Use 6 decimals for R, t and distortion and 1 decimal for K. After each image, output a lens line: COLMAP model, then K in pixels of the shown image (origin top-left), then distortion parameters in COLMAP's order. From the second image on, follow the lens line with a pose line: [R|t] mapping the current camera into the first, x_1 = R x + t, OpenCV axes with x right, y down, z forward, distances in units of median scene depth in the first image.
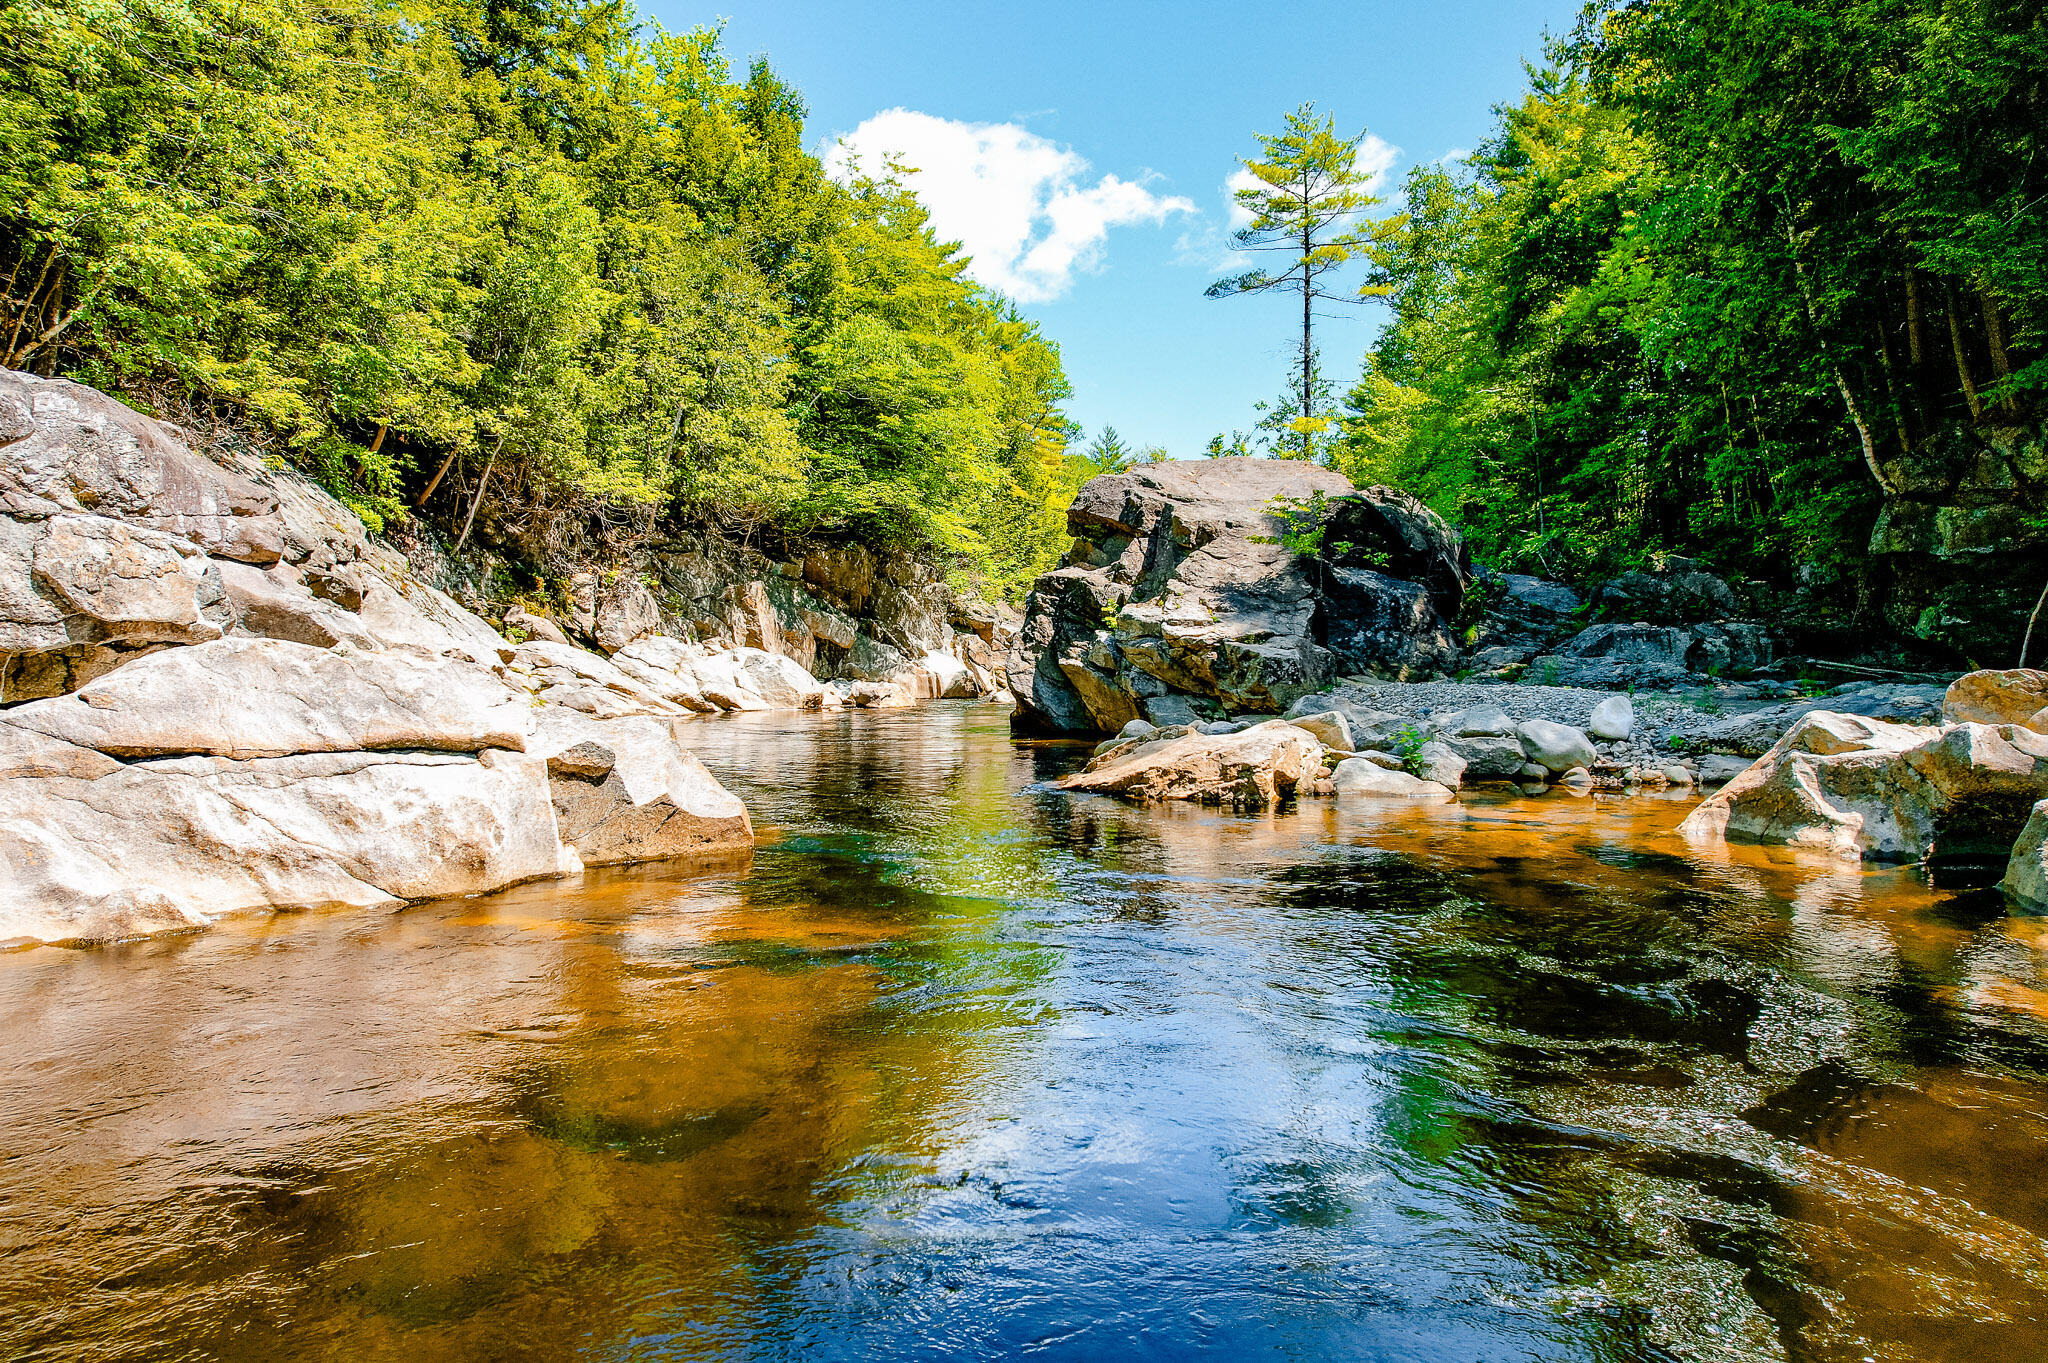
lens RADIAL K [[1344.3, 0, 1024.8], [0, 1344.3, 664.3], [0, 0, 1]] dist [-0.072371, 0.057357]
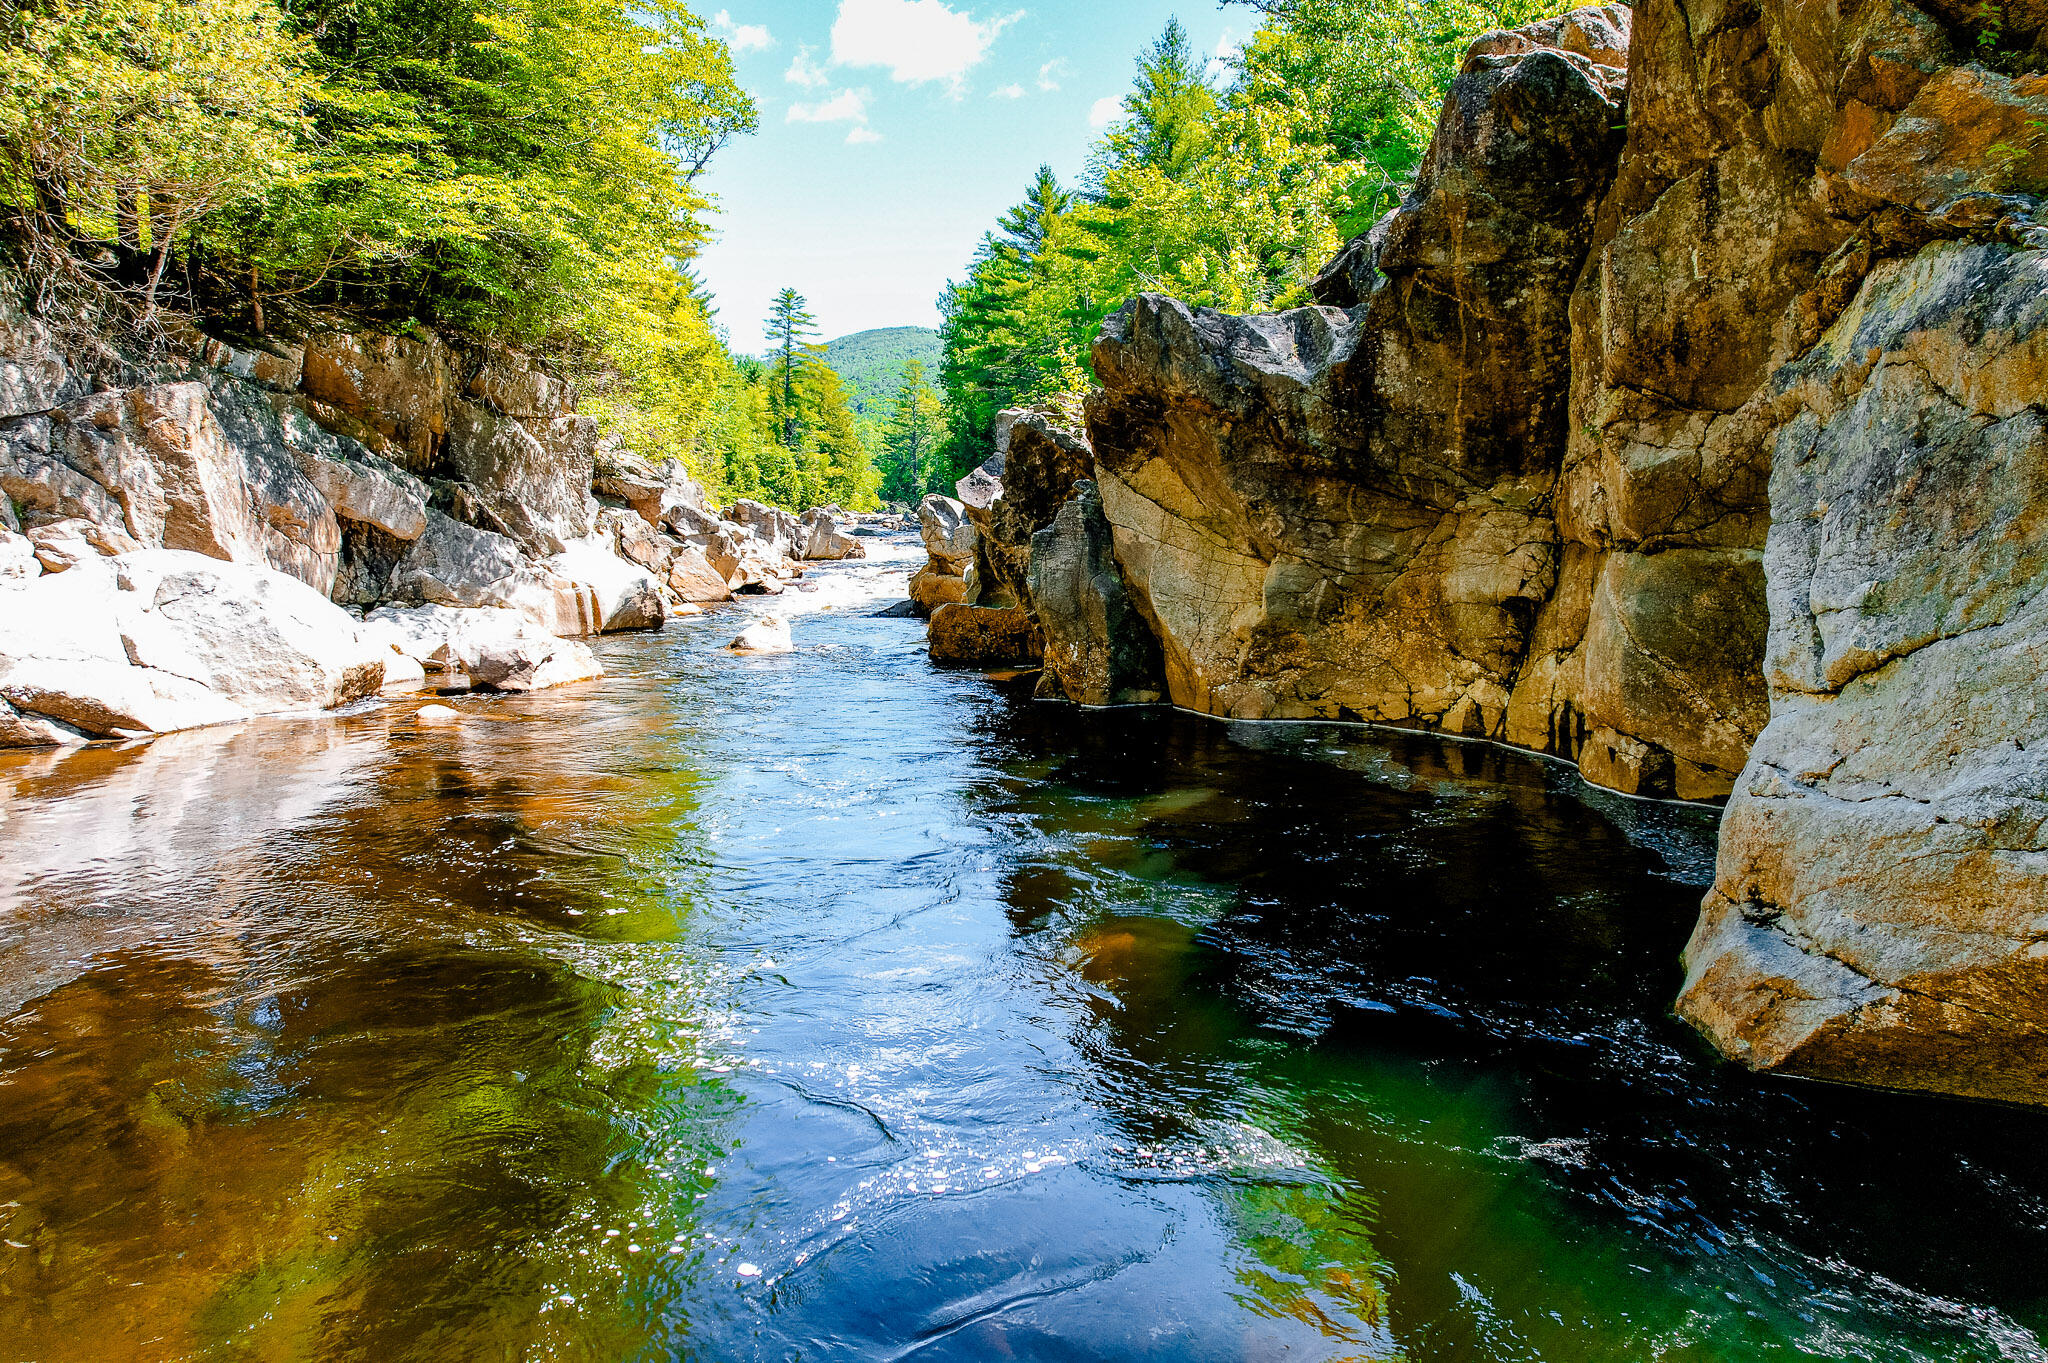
lens RADIAL K [[1344.3, 0, 1024.8], [0, 1344.3, 664.3], [0, 0, 1]] dist [-0.072371, 0.057357]
pose [[0.938682, -0.034658, 0.343038, -0.171726], [0.001632, 0.995370, 0.096099, -0.024629], [-0.344780, -0.089646, 0.934393, 0.902852]]
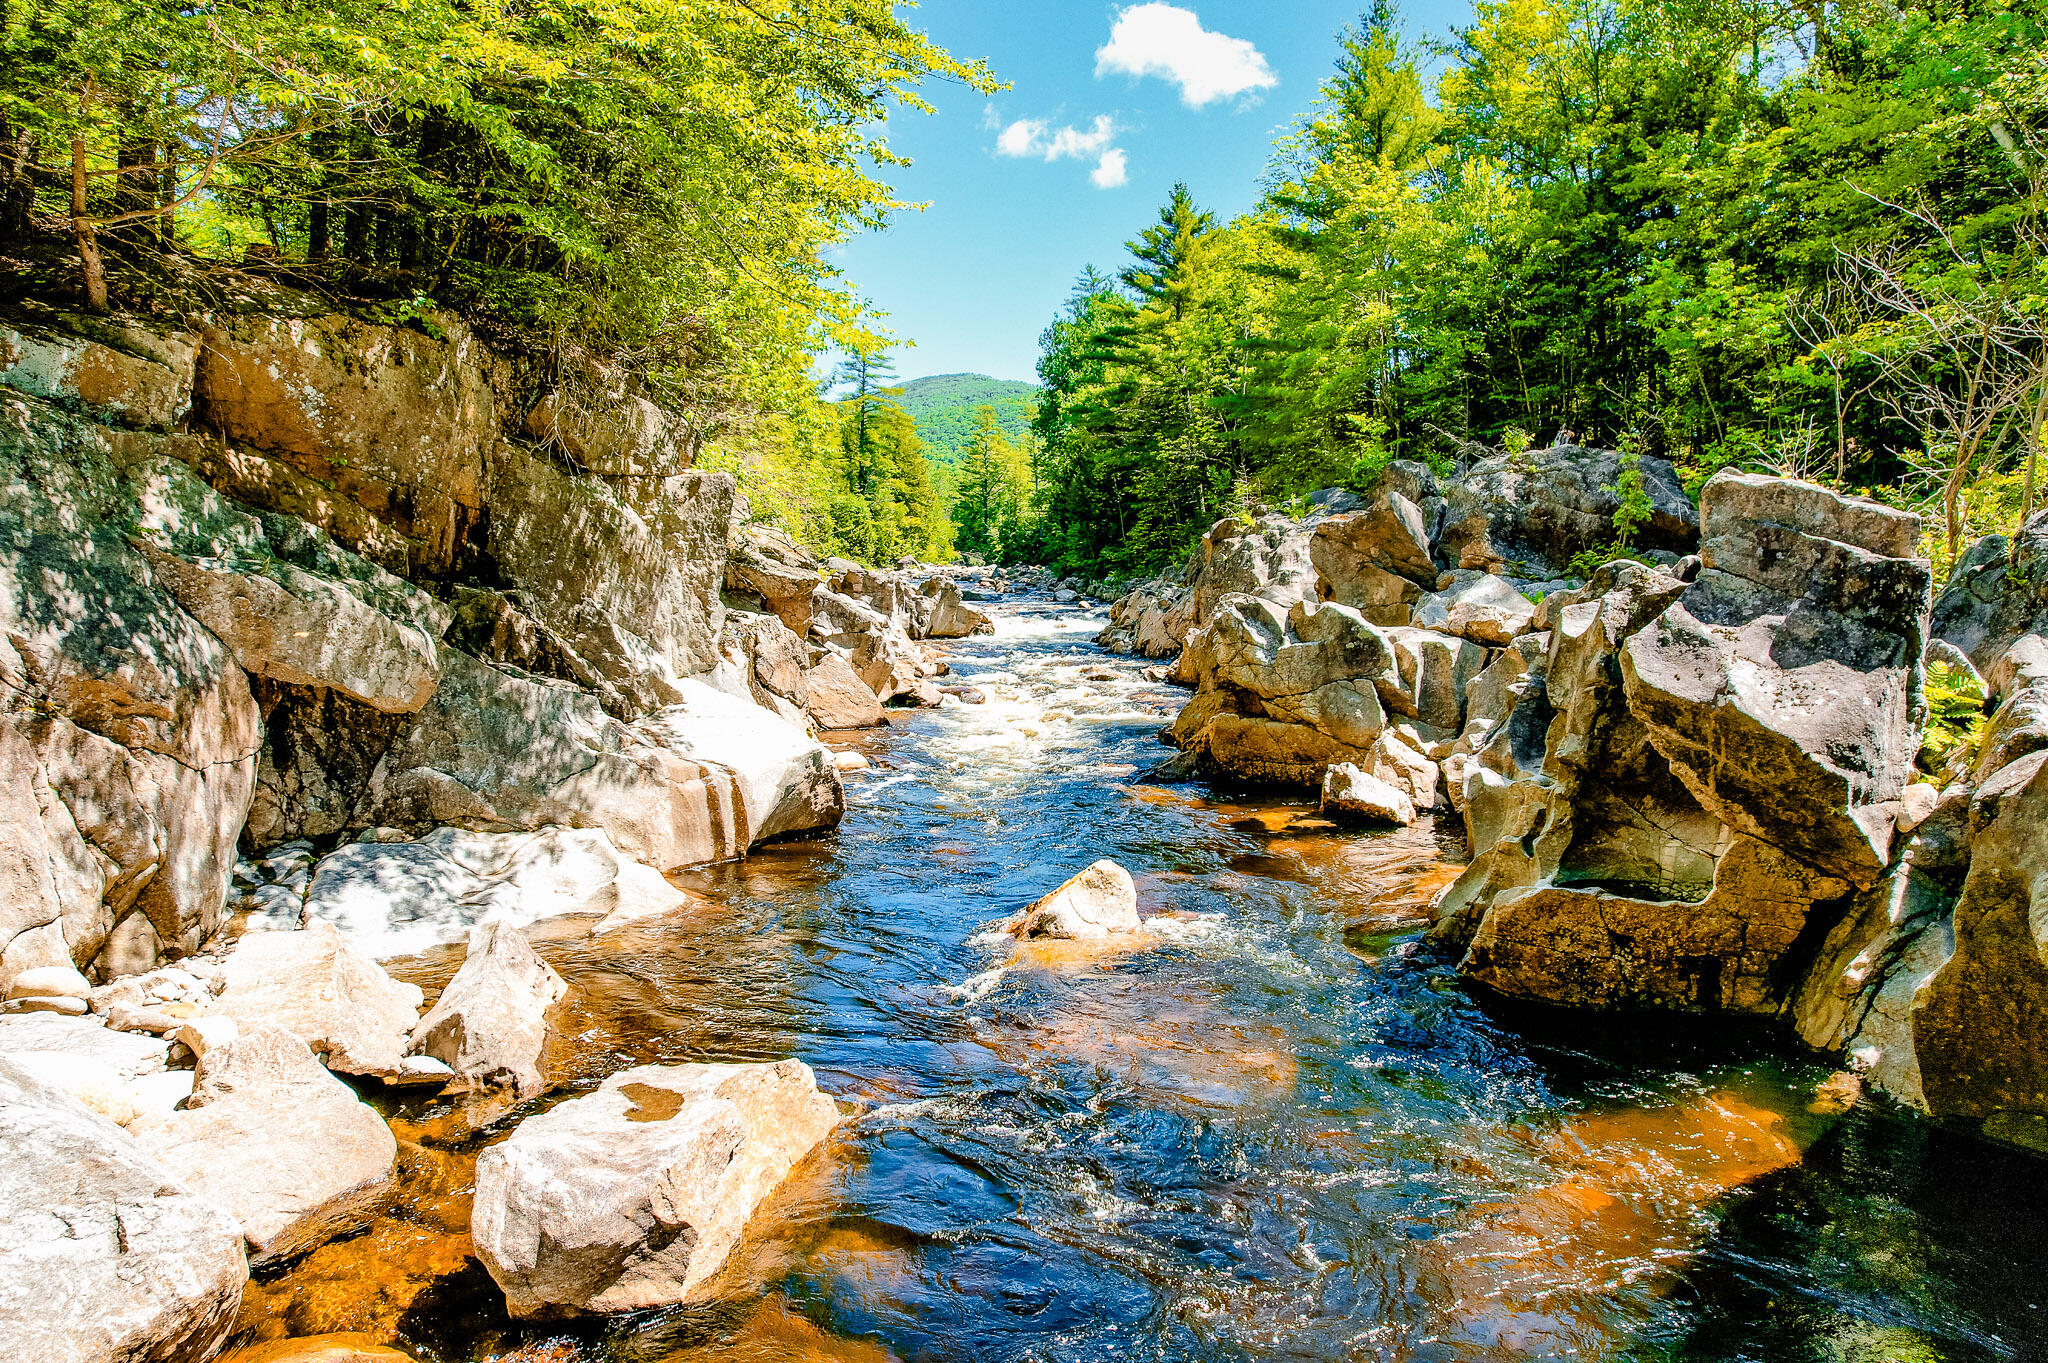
lens RADIAL K [[1344.3, 0, 1024.8], [0, 1344.3, 664.3], [0, 0, 1]] dist [-0.072371, 0.057357]
pose [[0.951465, -0.018000, 0.307229, -0.187797], [-0.001262, 0.998052, 0.062382, -0.070228], [-0.307753, -0.059742, 0.949589, 1.390797]]
